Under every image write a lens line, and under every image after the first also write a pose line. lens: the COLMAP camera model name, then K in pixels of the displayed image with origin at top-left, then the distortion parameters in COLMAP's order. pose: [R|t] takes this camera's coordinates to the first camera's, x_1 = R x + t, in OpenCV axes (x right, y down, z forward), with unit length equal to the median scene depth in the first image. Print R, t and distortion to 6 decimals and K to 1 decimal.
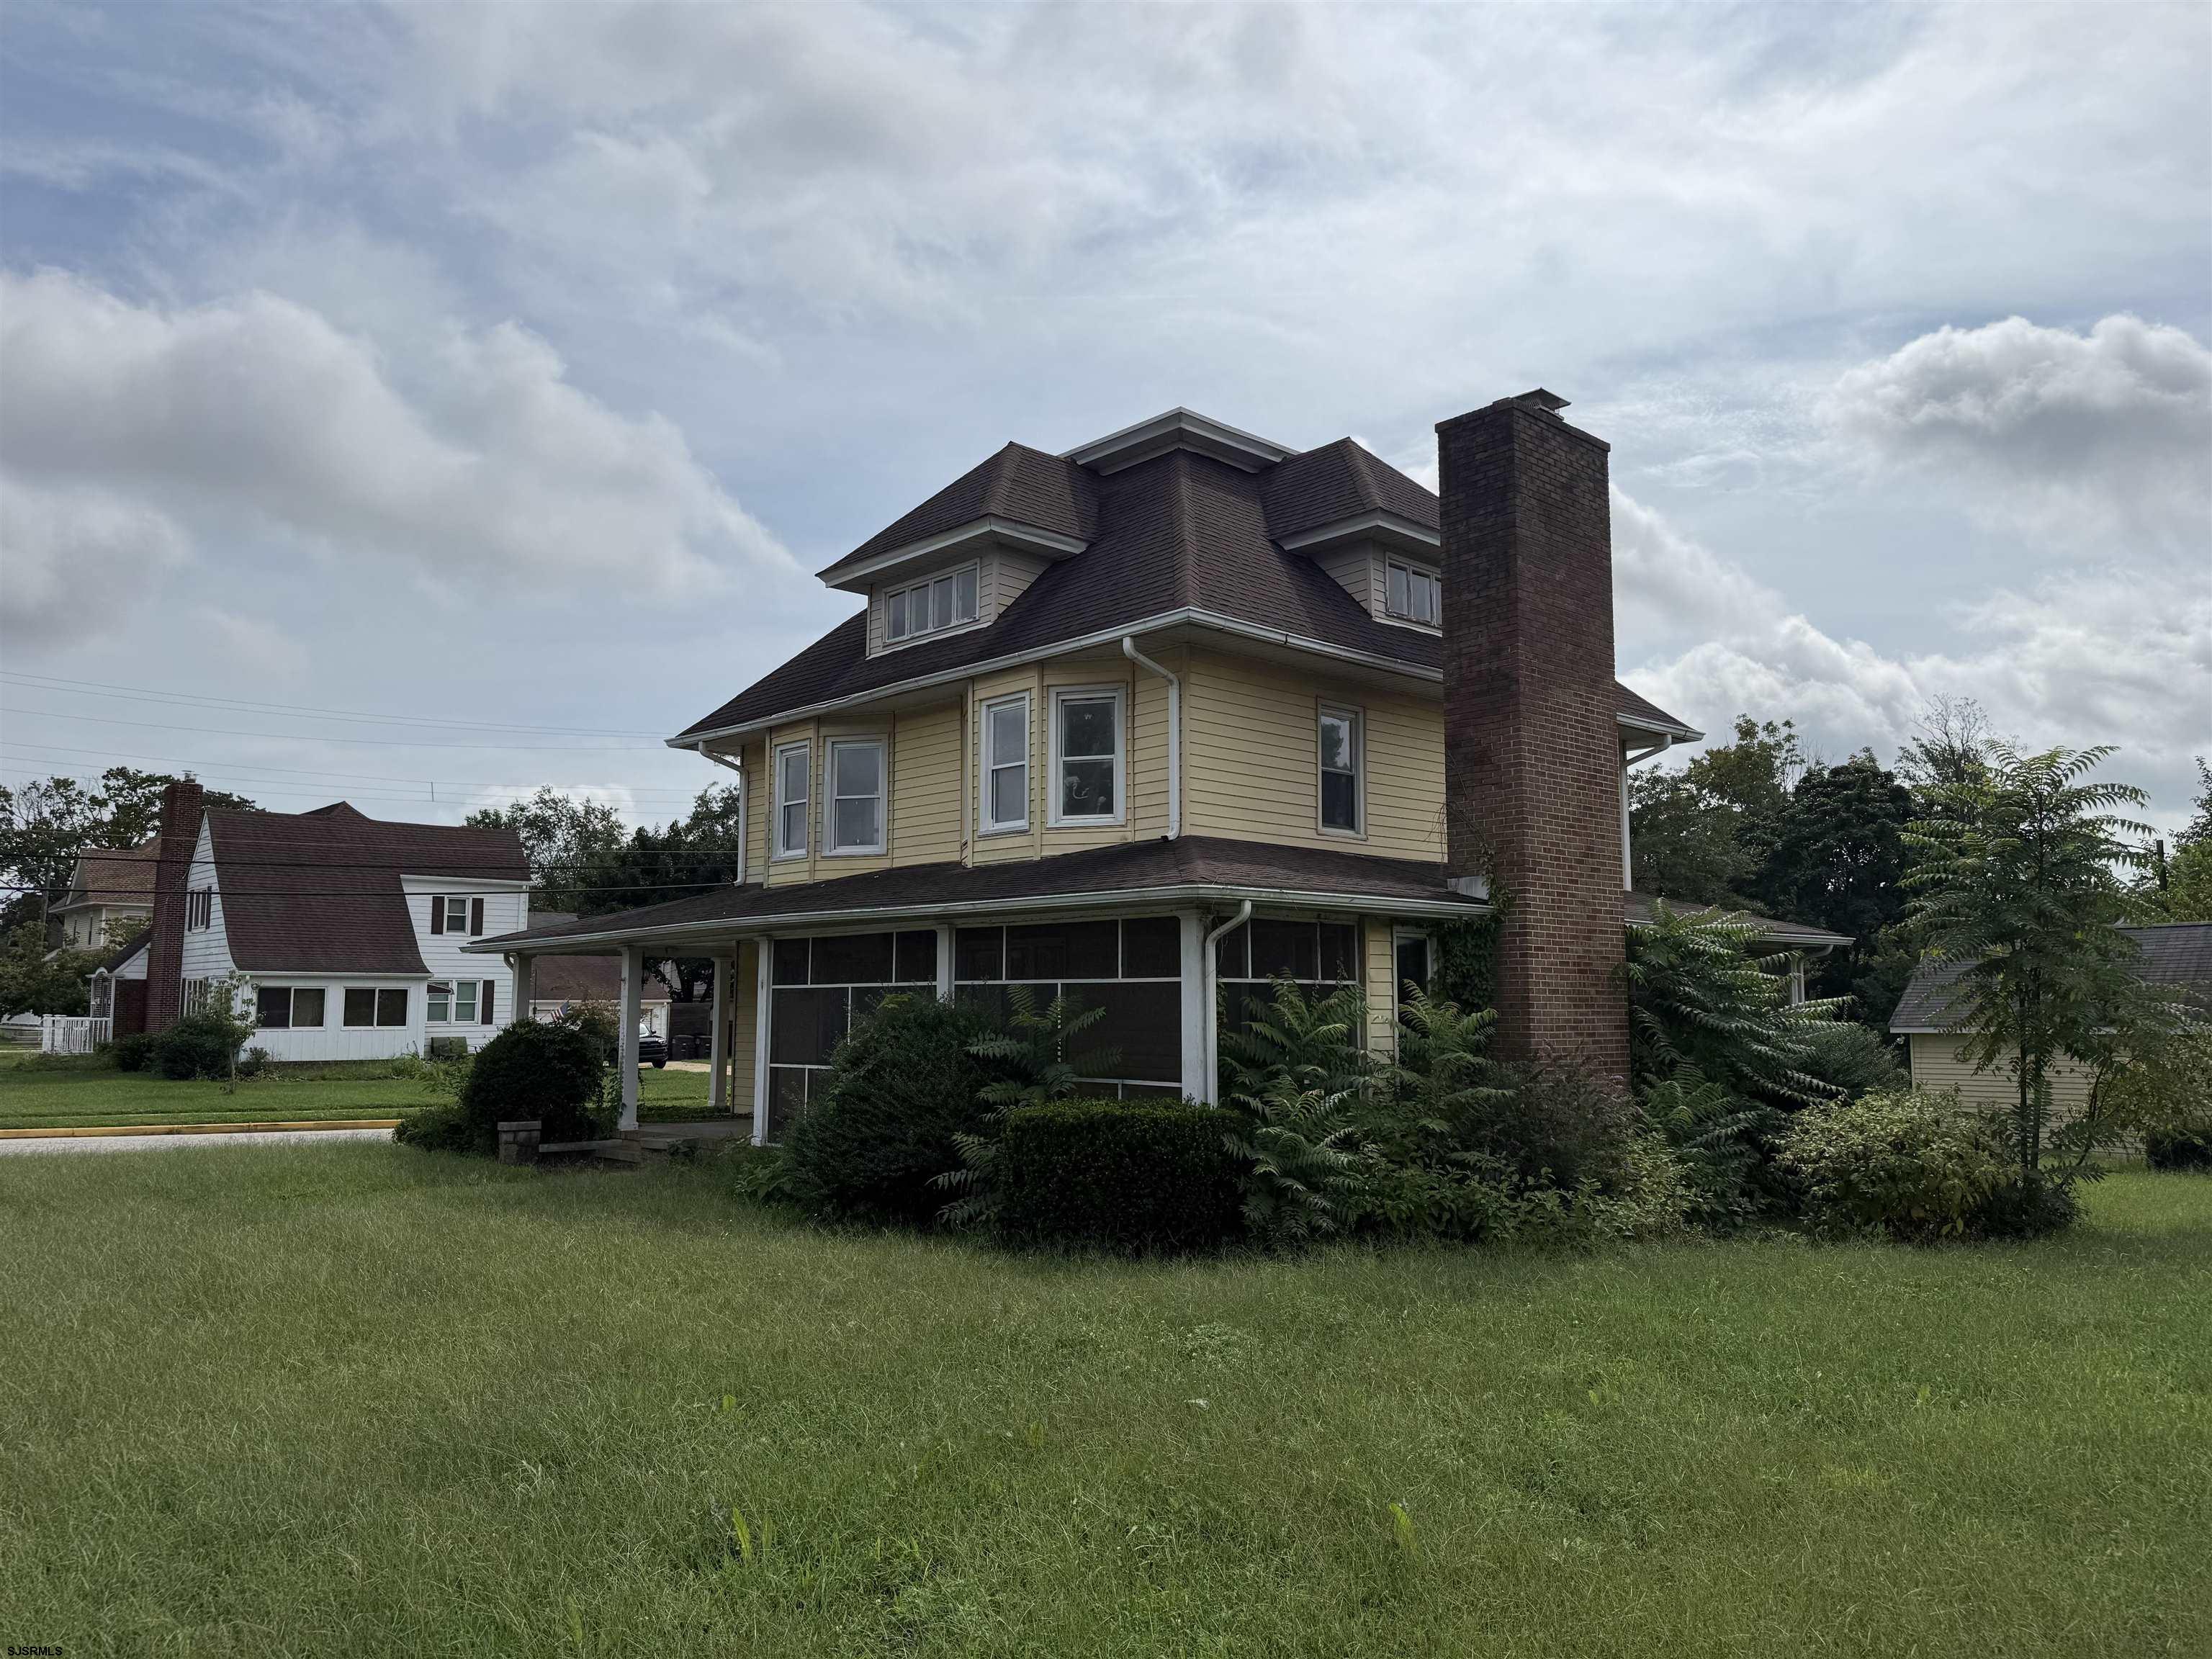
lens RADIAL K [[1569.0, 0, 1184.0], [0, 1569.0, 867.2], [0, 0, 1]] dist [0.076403, -0.074249]
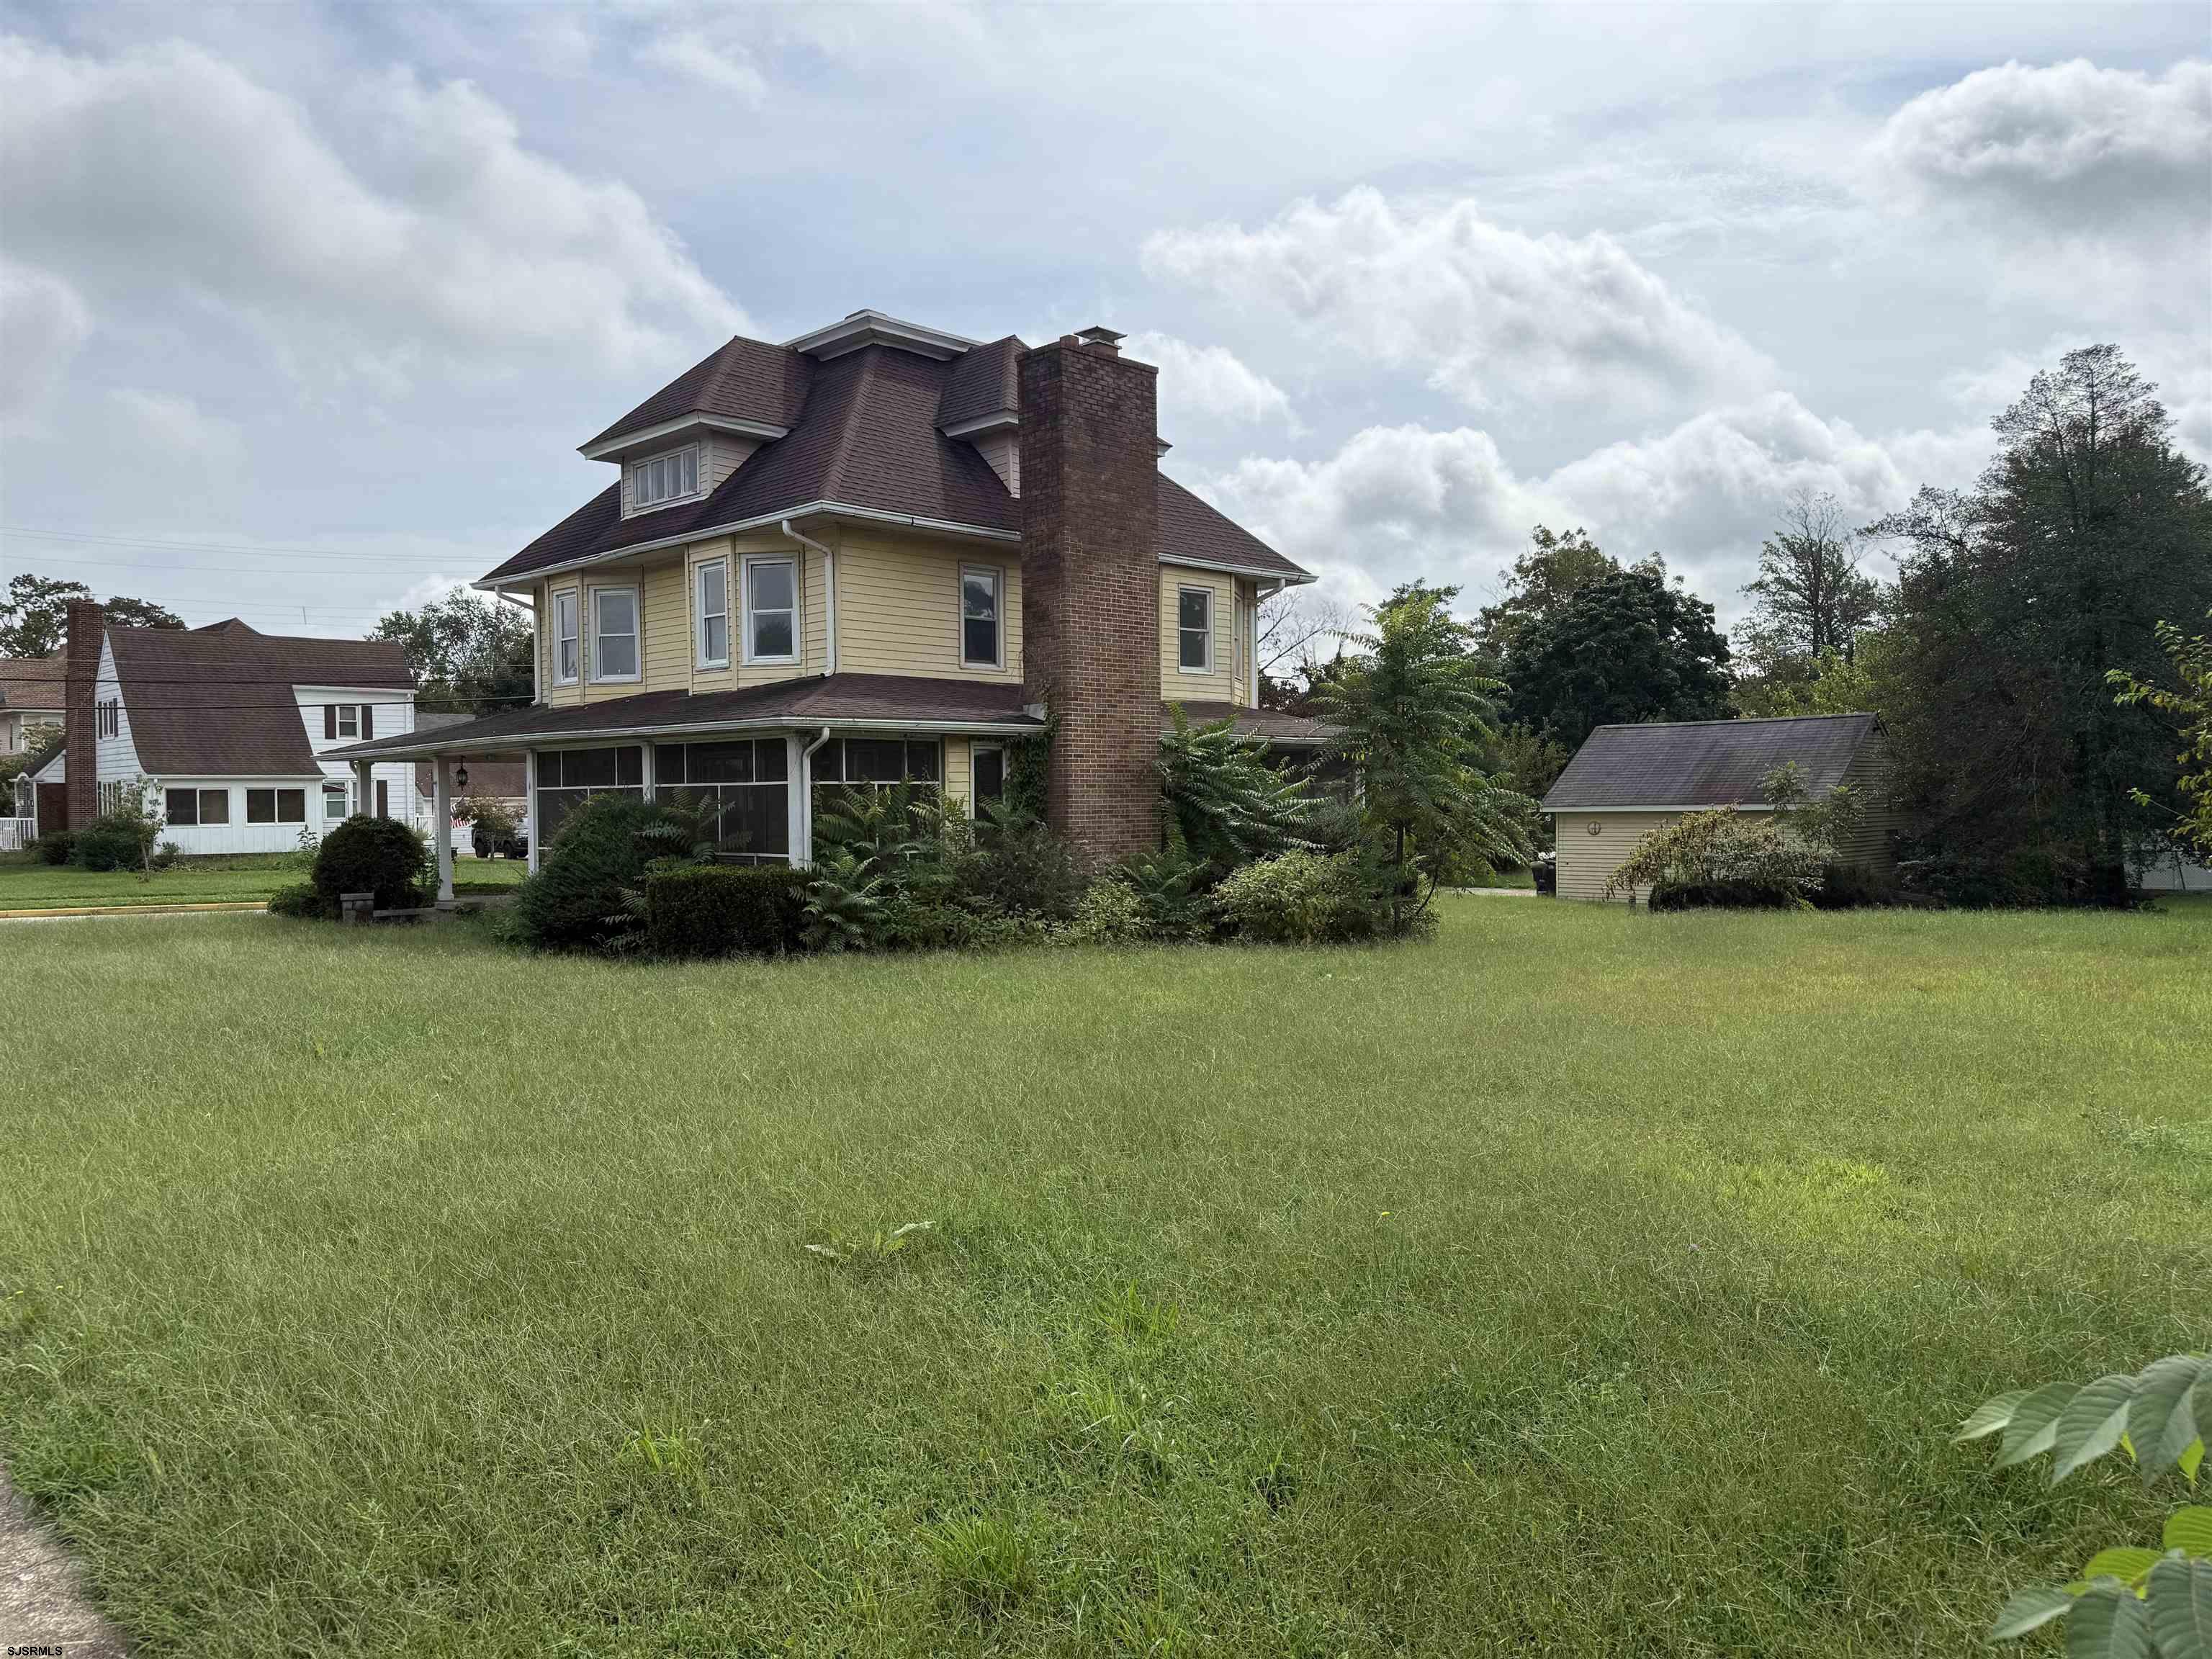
lens RADIAL K [[1569.0, 0, 1233.2], [0, 1569.0, 868.7], [0, 0, 1]] dist [0.076403, -0.074249]
pose [[0.998771, -0.016425, 0.046756, 0.225093], [0.009937, 0.990691, 0.135766, -0.028142], [-0.048551, -0.135134, 0.989637, -0.303473]]
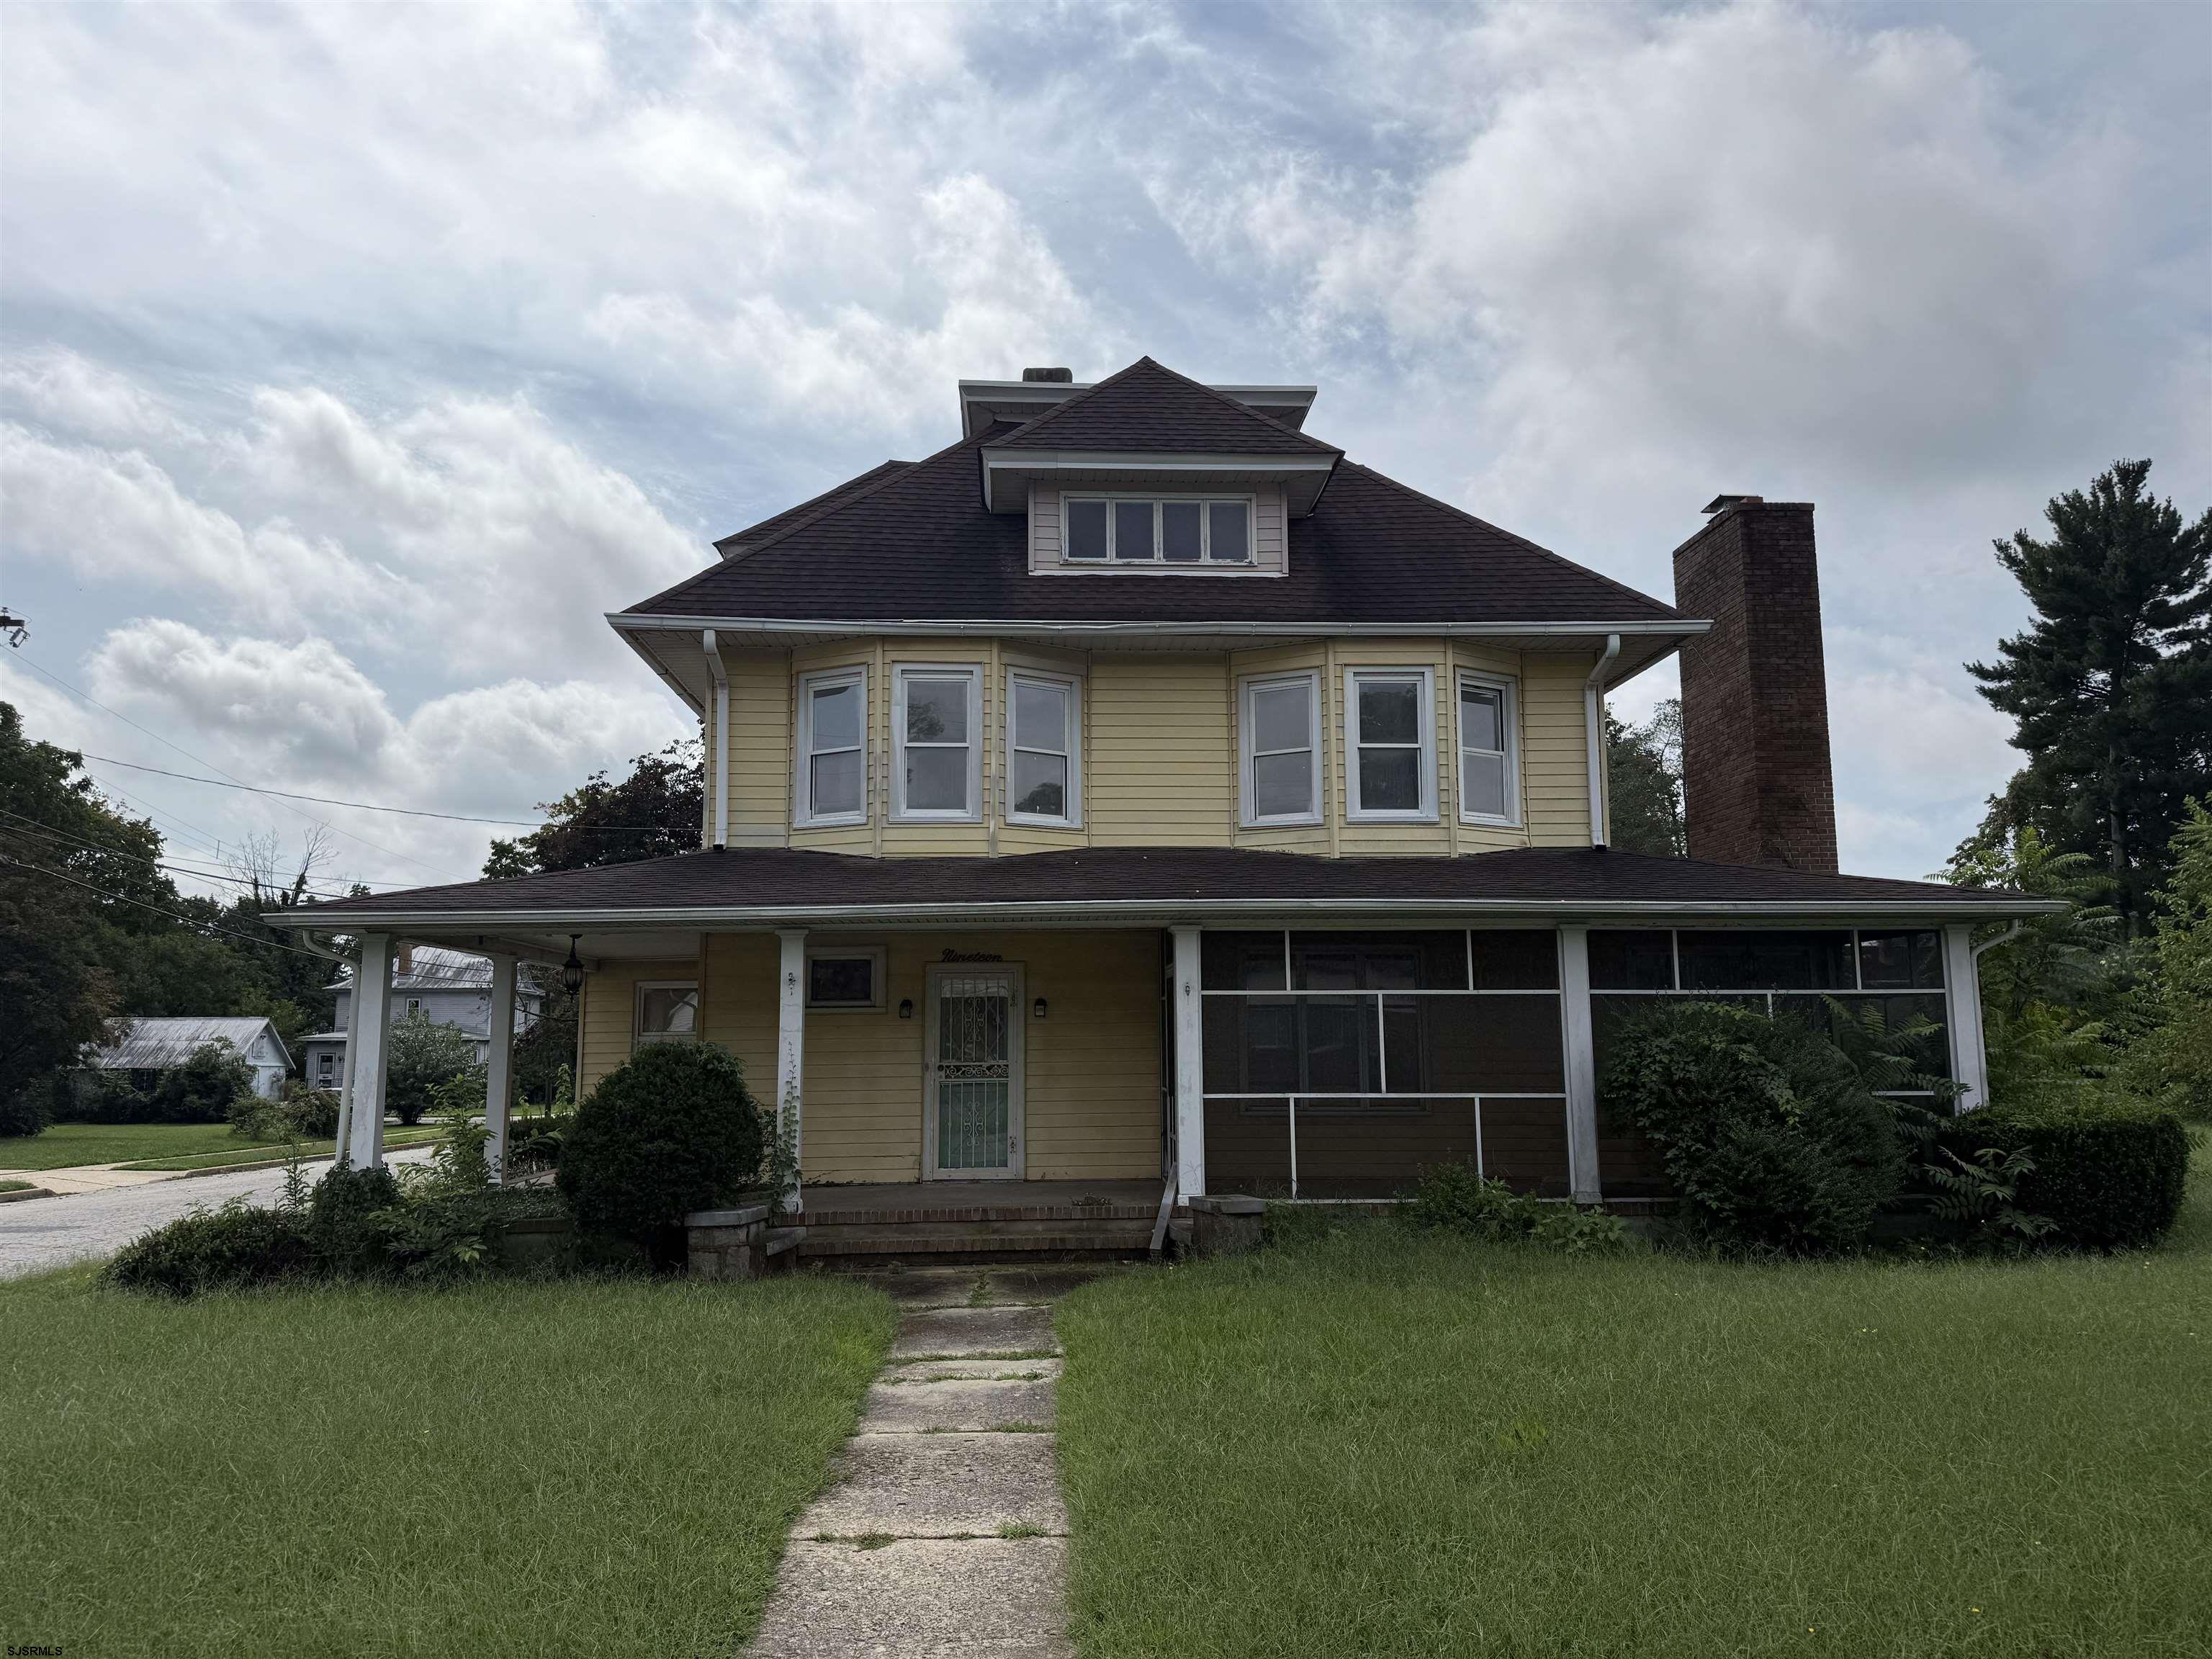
lens RADIAL K [[1569.0, 0, 1109.5], [0, 1569.0, 841.6], [0, 0, 1]] dist [0.076403, -0.074249]
pose [[0.656508, 0.095874, 0.748201, -0.776927], [-0.057817, 0.995368, -0.076815, 0.057914], [-0.752100, 0.007171, 0.659010, 0.487174]]
